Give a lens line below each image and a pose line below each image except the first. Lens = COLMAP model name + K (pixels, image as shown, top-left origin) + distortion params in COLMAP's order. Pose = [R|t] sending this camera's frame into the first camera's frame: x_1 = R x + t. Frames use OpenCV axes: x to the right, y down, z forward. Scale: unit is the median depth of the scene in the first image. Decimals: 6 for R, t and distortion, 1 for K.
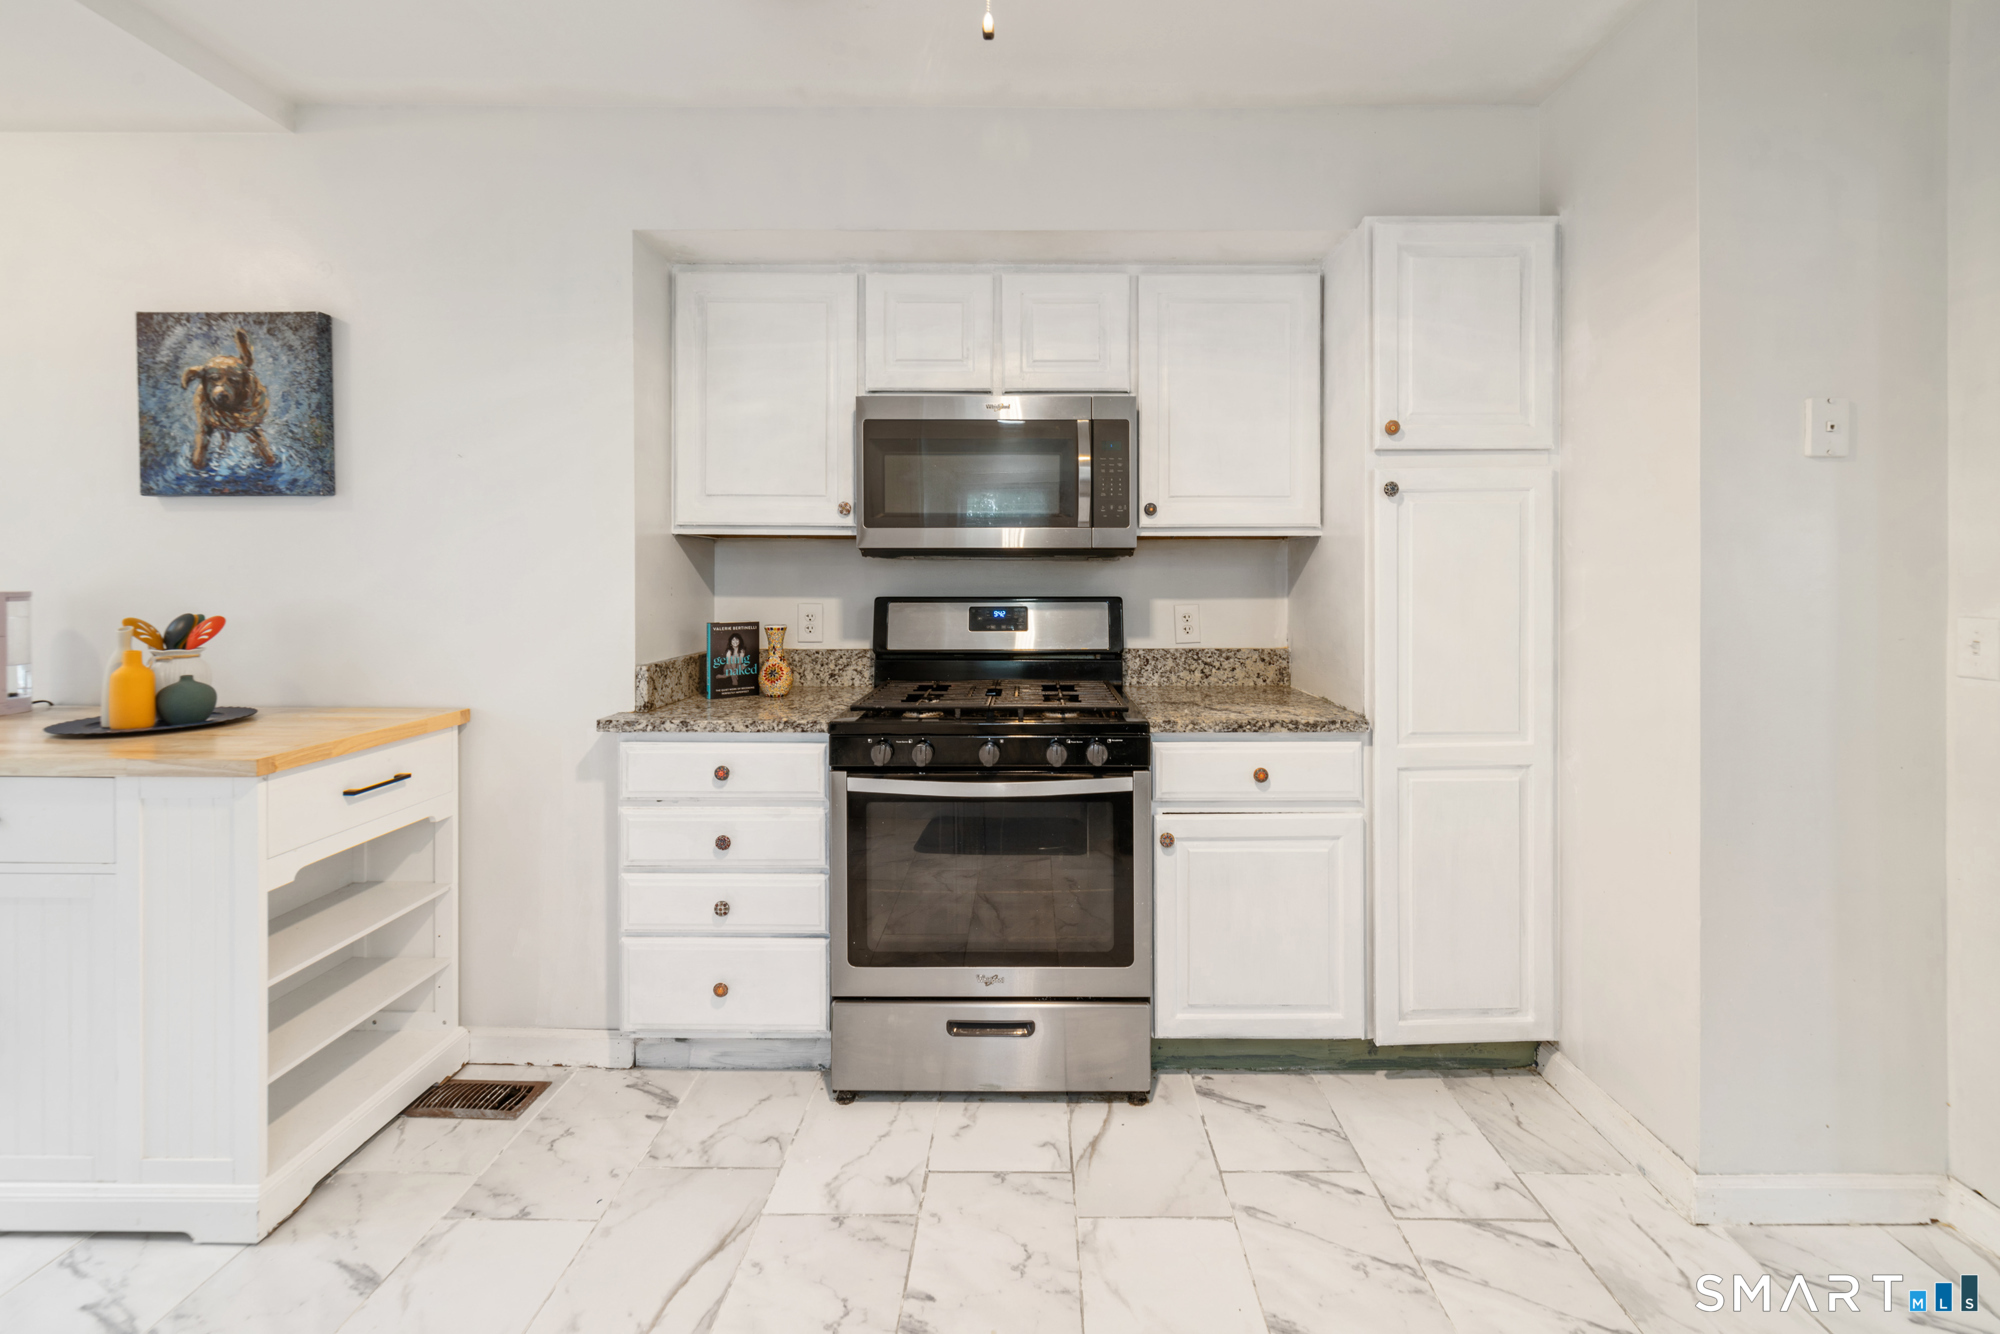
lens RADIAL K [[800.8, 0, 1017.7], [0, 800.8, 576.5], [0, 0, 1]] dist [0.000149, 0.000484]
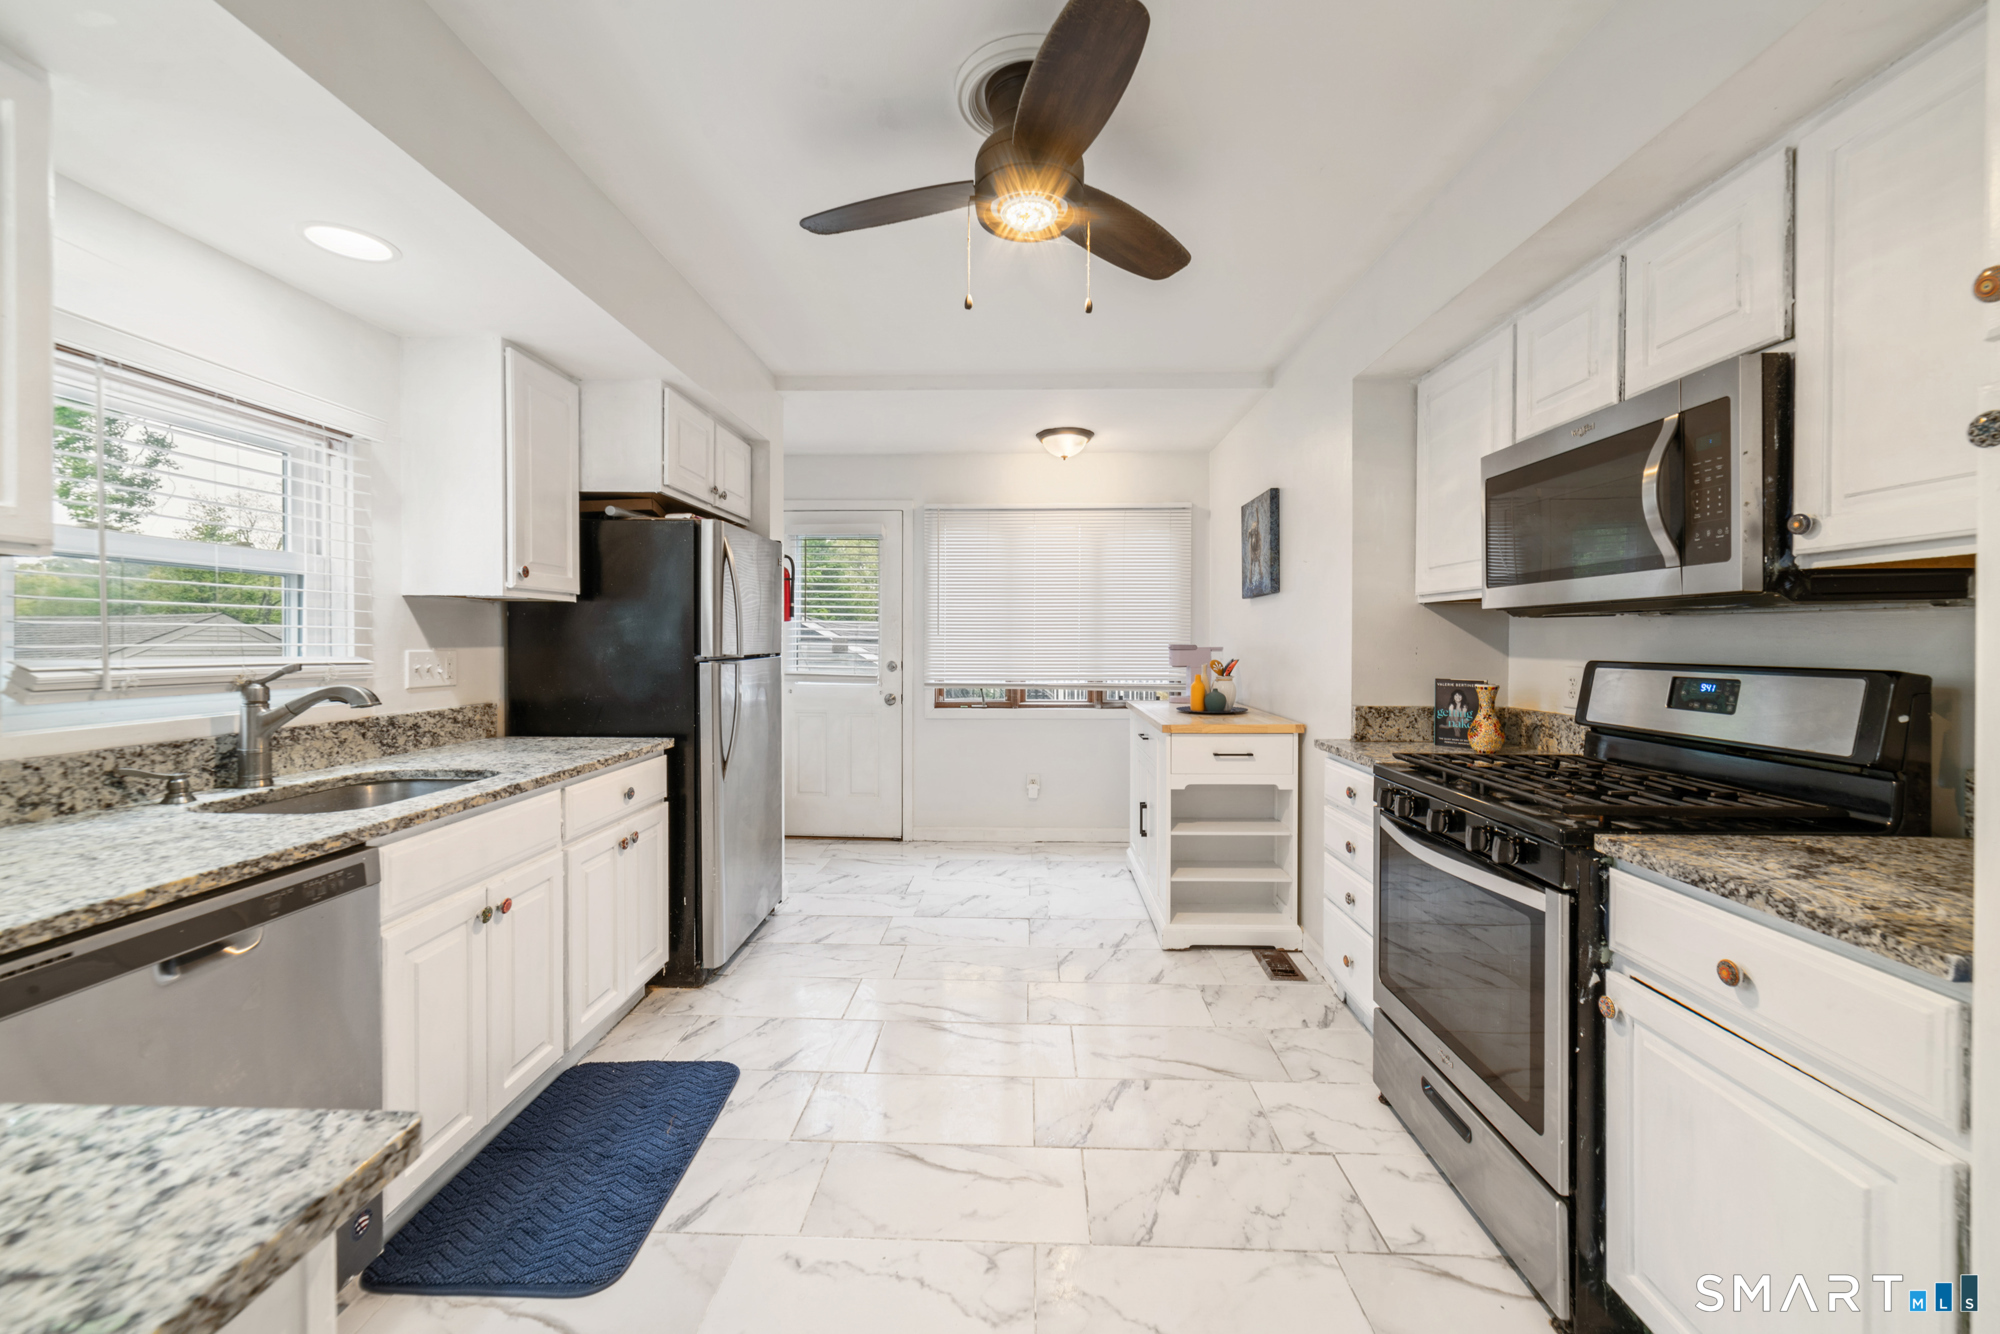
lens RADIAL K [[787.4, 0, 1007.2], [0, 787.4, 637.7], [0, 0, 1]] dist [-0.000536, 0.000300]
pose [[-0.020580, -0.003058, -0.999784, 0.867468], [-0.000598, 0.999995, -0.003046, 0.003894], [0.999788, 0.000535, -0.020582, 0.467624]]
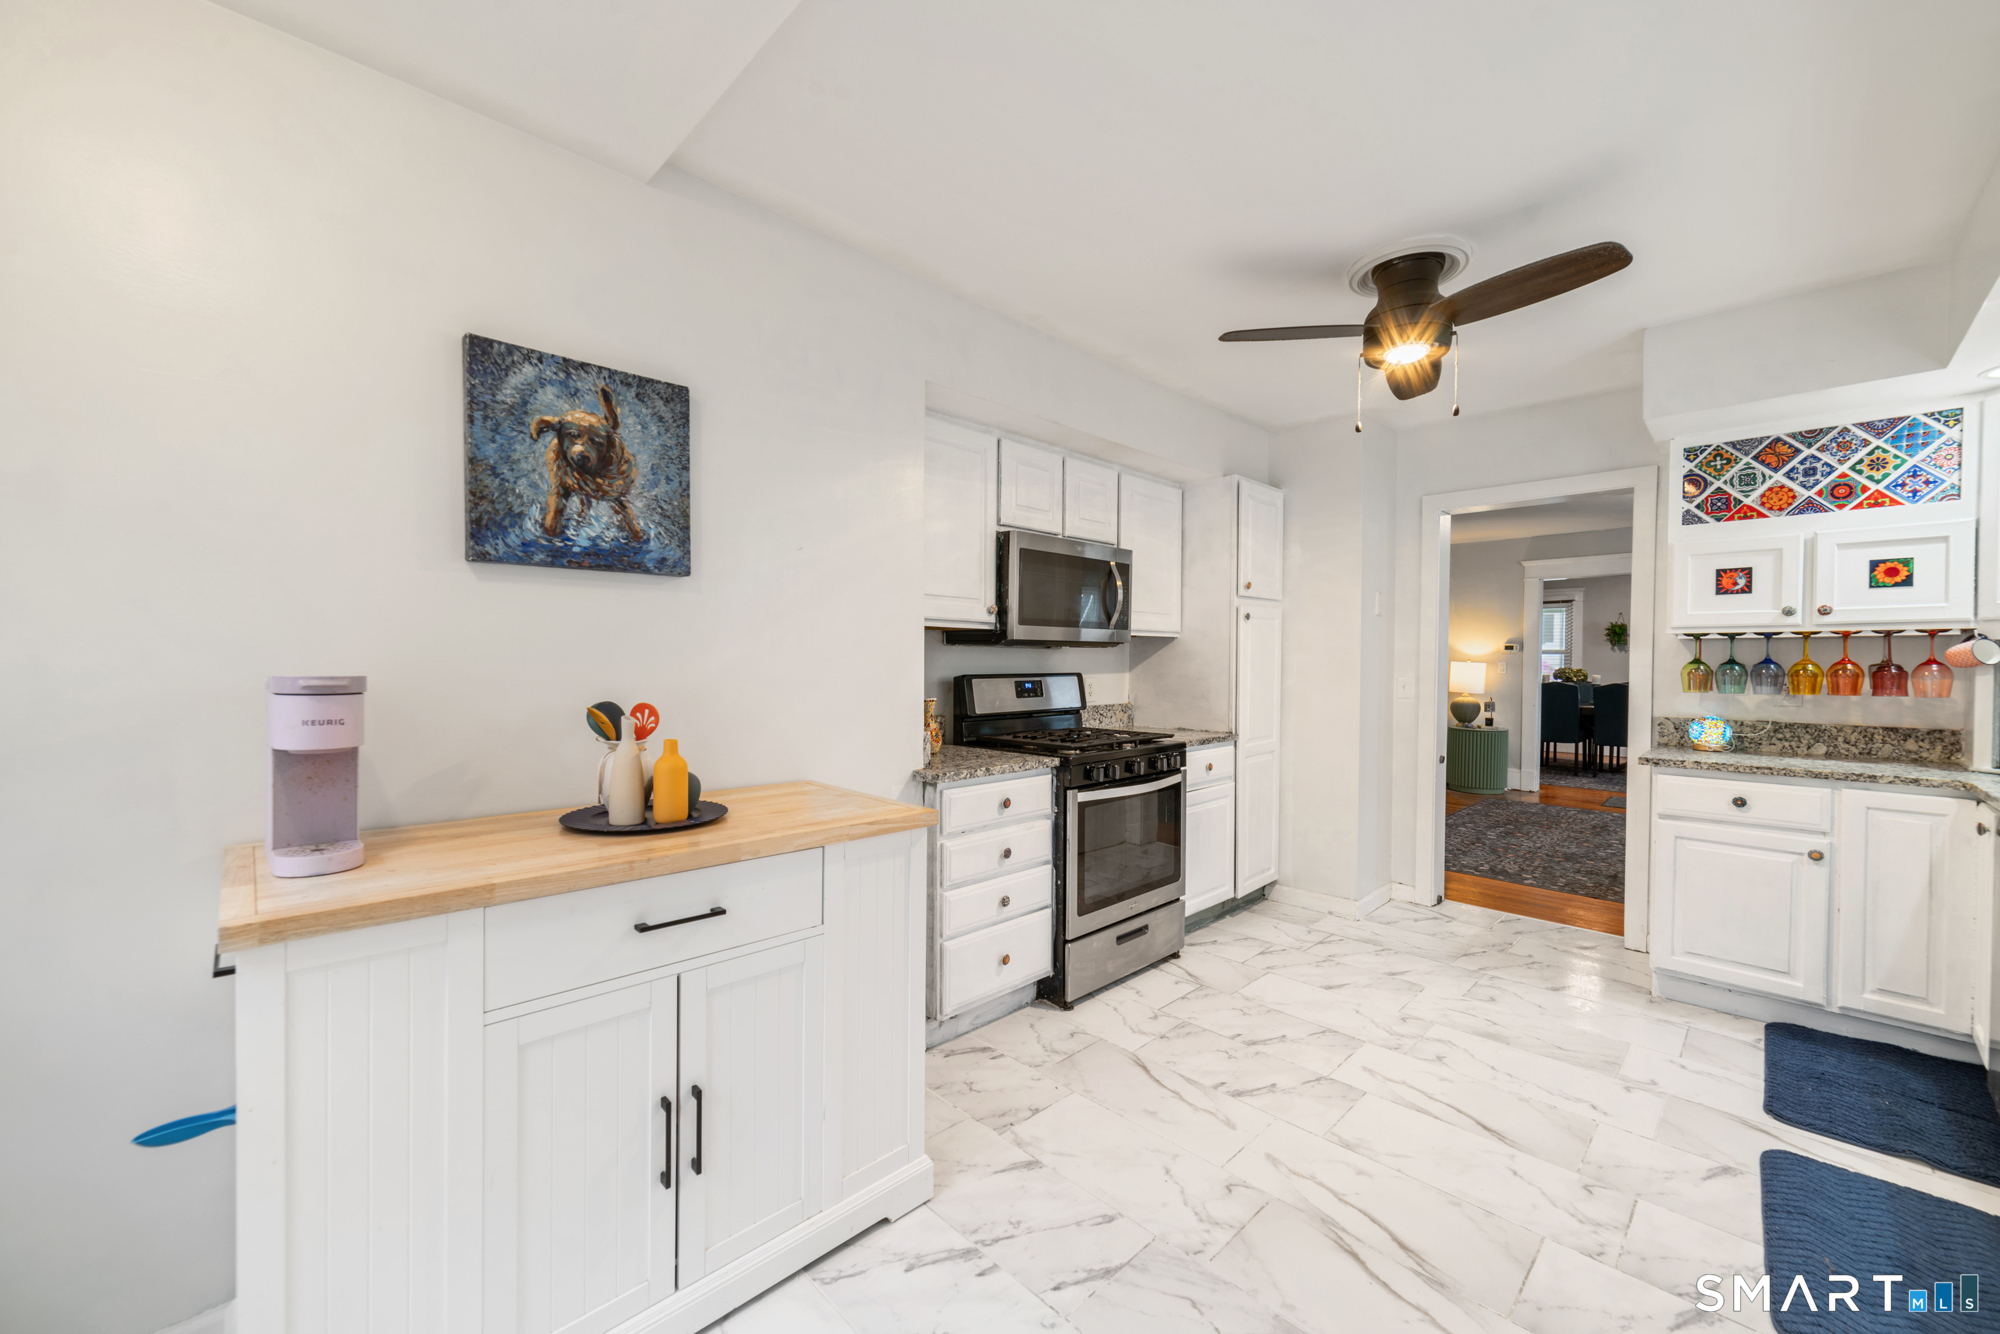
lens RADIAL K [[773.3, 0, 1000.0], [0, 773.3, 667.0], [0, 0, 1]] dist [0.002633, 0.000298]
pose [[0.711391, -0.005752, 0.702773, -1.266625], [-0.005383, 0.999893, 0.013633, -0.006503], [-0.702776, -0.013481, 0.711284, 0.062663]]
